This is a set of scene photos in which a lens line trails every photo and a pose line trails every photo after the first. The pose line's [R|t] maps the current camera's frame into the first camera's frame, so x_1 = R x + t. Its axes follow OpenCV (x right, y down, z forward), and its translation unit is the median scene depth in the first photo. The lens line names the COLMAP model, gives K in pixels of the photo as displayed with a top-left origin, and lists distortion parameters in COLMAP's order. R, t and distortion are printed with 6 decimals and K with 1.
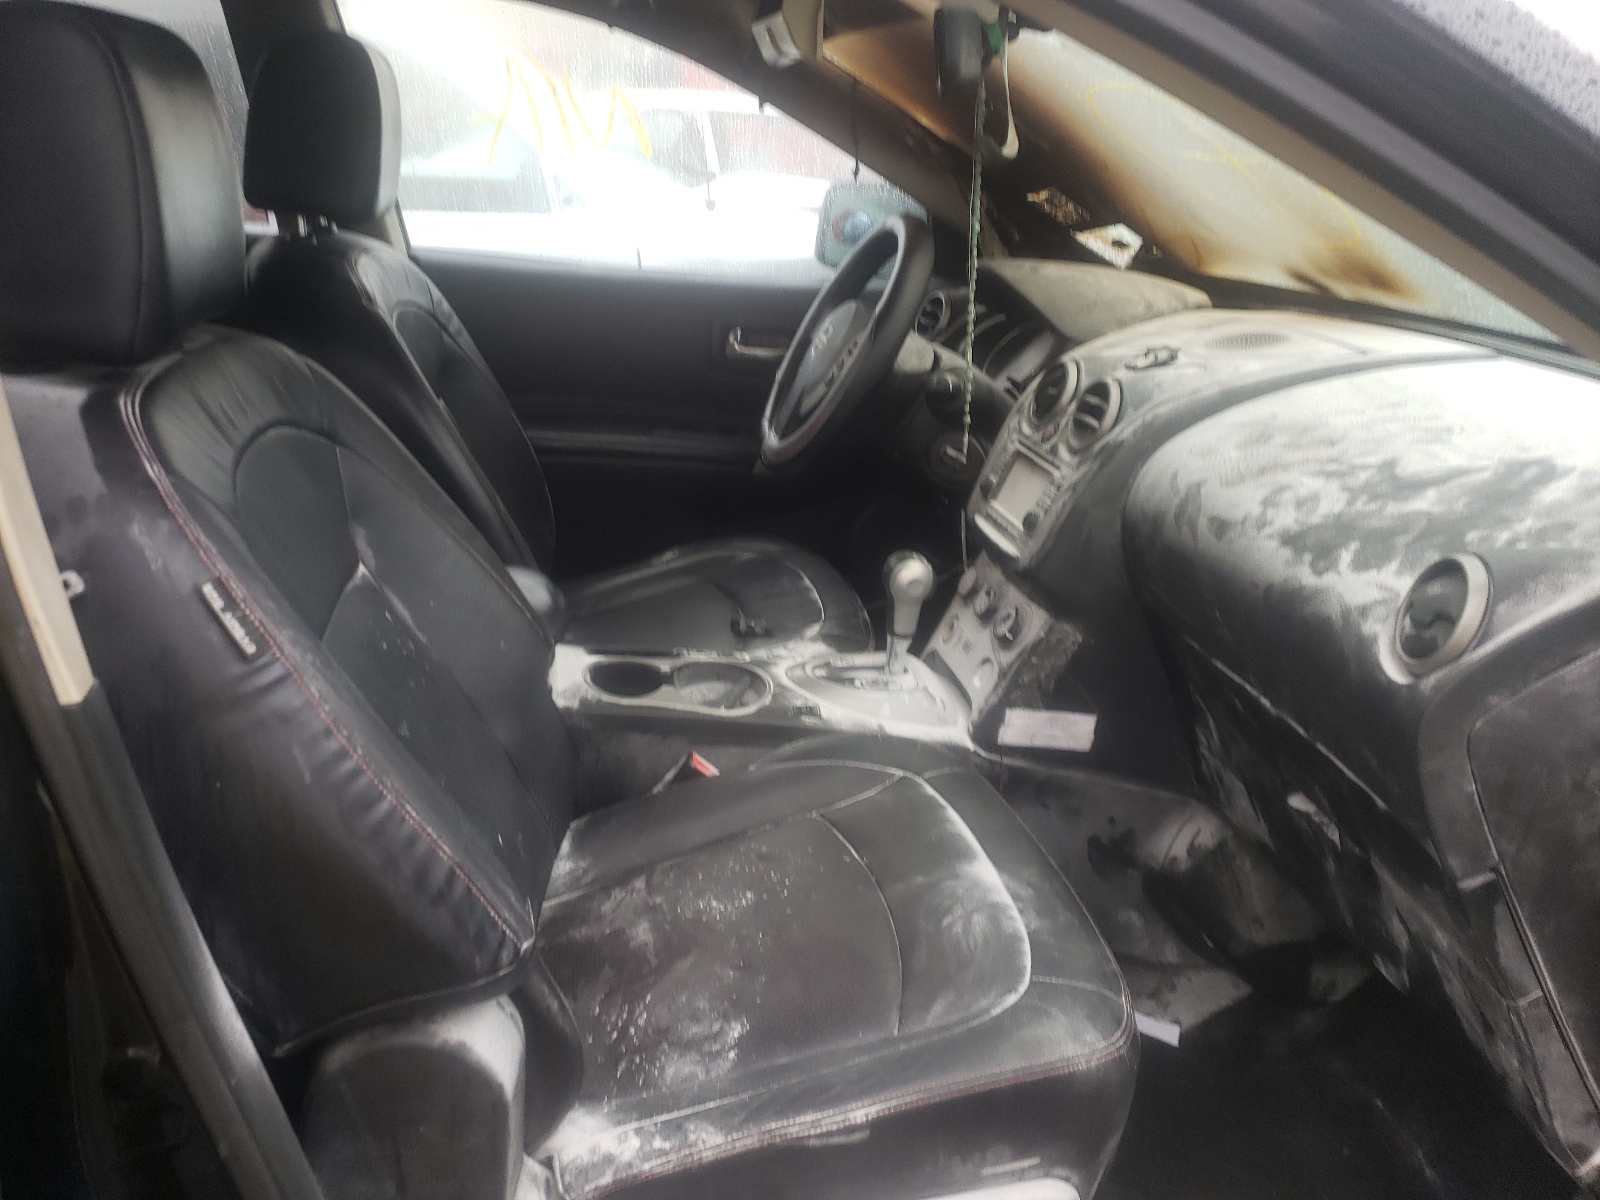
lens RADIAL K [[1215.7, 0, 800.0], [0, 1215.7, 600.0], [0, 0, 1]] dist [-0.006593, -0.002904]
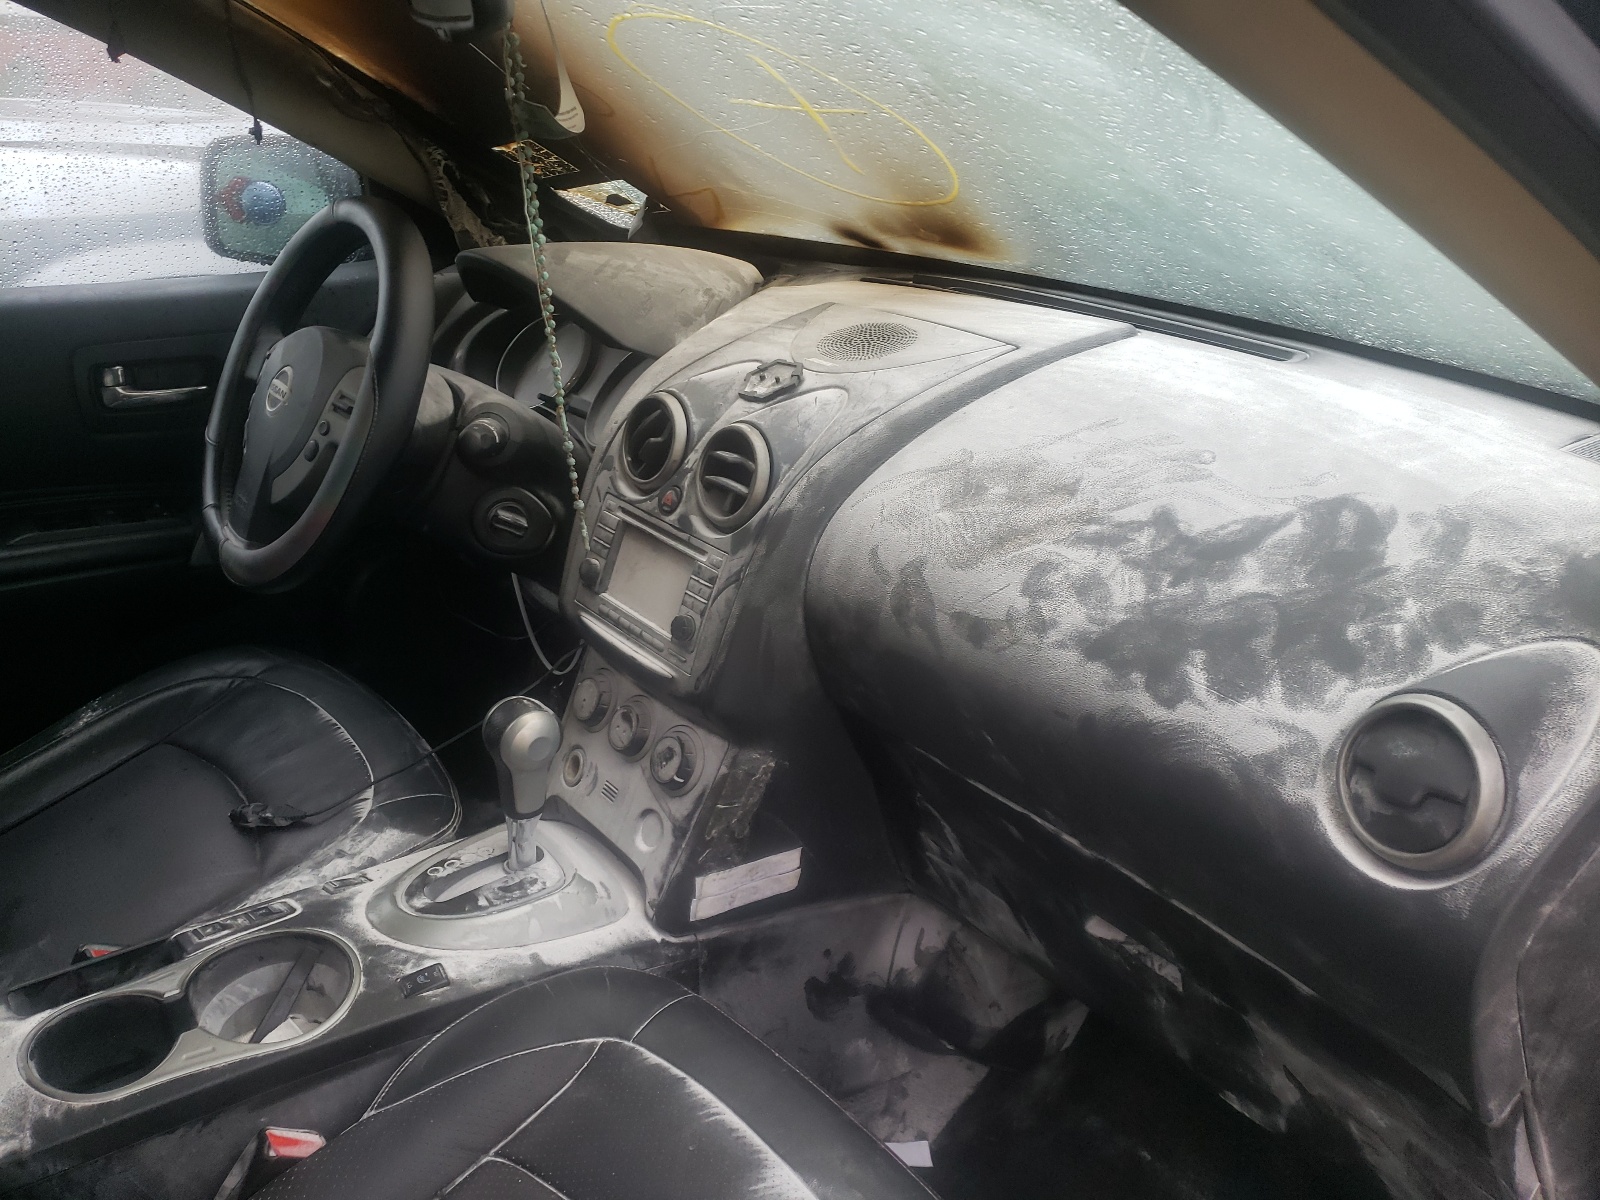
lens RADIAL K [[1016.7, 0, 646.8], [0, 1016.7, 487.7], [0, 0, 1]] dist [0.106100, -0.091938]
pose [[0.871192, -0.218308, 0.439733, -0.083596], [0.183831, 0.975589, 0.120133, -0.226802], [-0.455225, -0.023823, 0.890058, 0.454791]]
